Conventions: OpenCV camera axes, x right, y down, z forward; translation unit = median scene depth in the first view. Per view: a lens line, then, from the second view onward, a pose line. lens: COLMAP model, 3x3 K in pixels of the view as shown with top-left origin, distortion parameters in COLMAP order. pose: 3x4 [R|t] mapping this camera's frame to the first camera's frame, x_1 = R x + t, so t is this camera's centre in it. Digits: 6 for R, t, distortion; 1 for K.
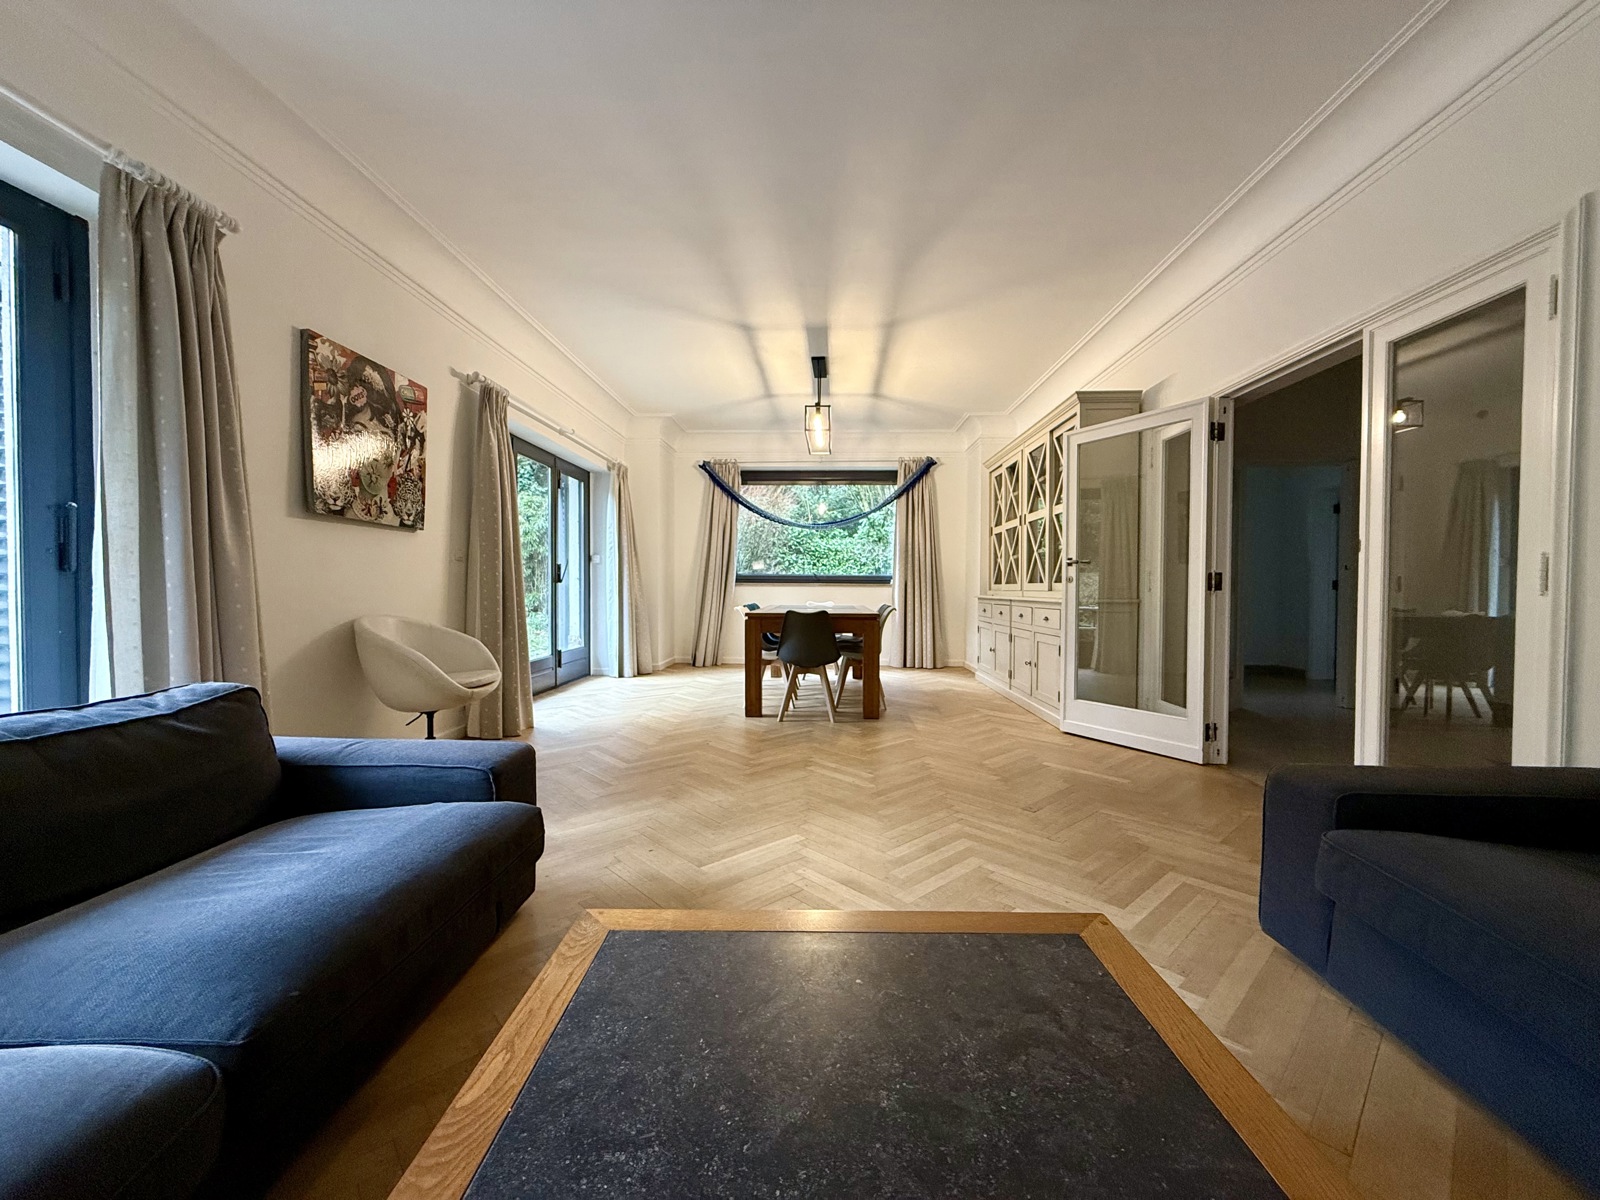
lens RADIAL K [[641.0, 0, 793.5], [0, 641.0, 604.7], [0, 0, 1]] dist [0.002855, 0.000318]
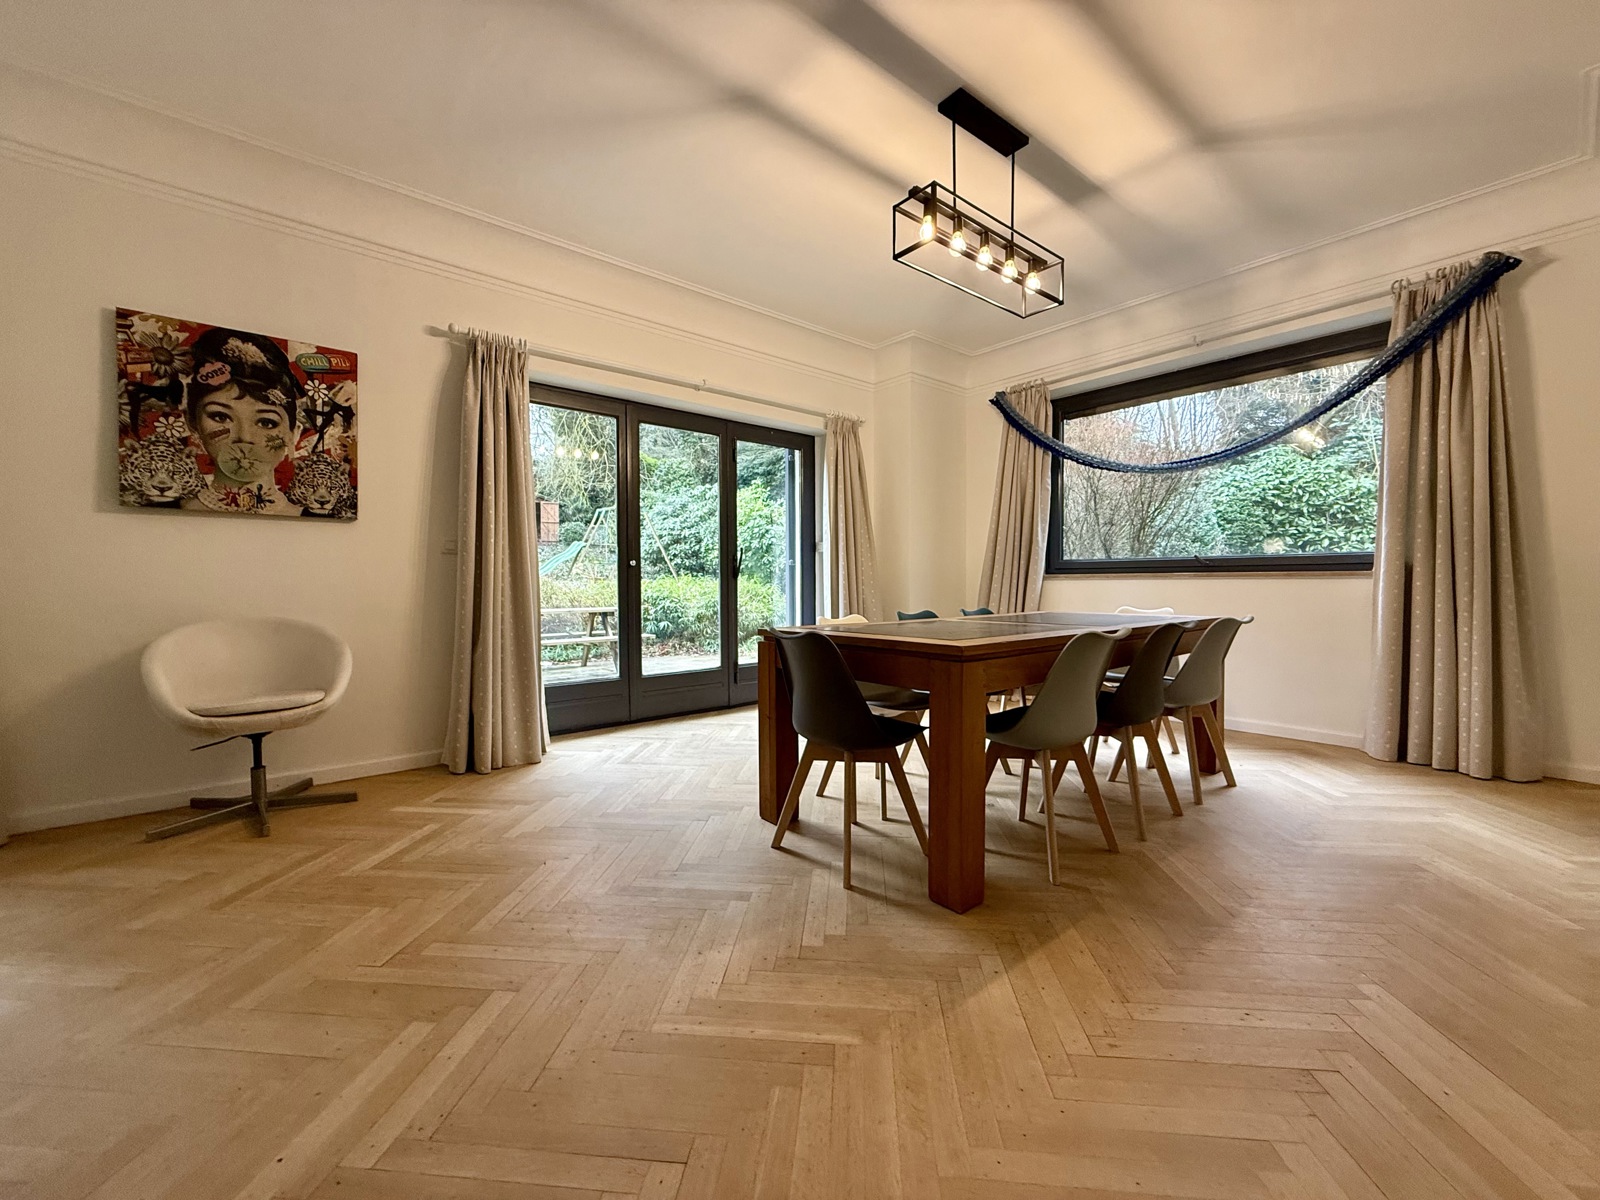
lens RADIAL K [[641.0, 0, 790.4], [0, 641.0, 598.2], [0, 0, 1]] dist [0.002855, 0.000318]
pose [[0.674510, 0.011330, -0.738179, 0.475468], [-0.013457, 0.999905, 0.003050, -0.021742], [0.738143, 0.007877, 0.674598, 0.885639]]
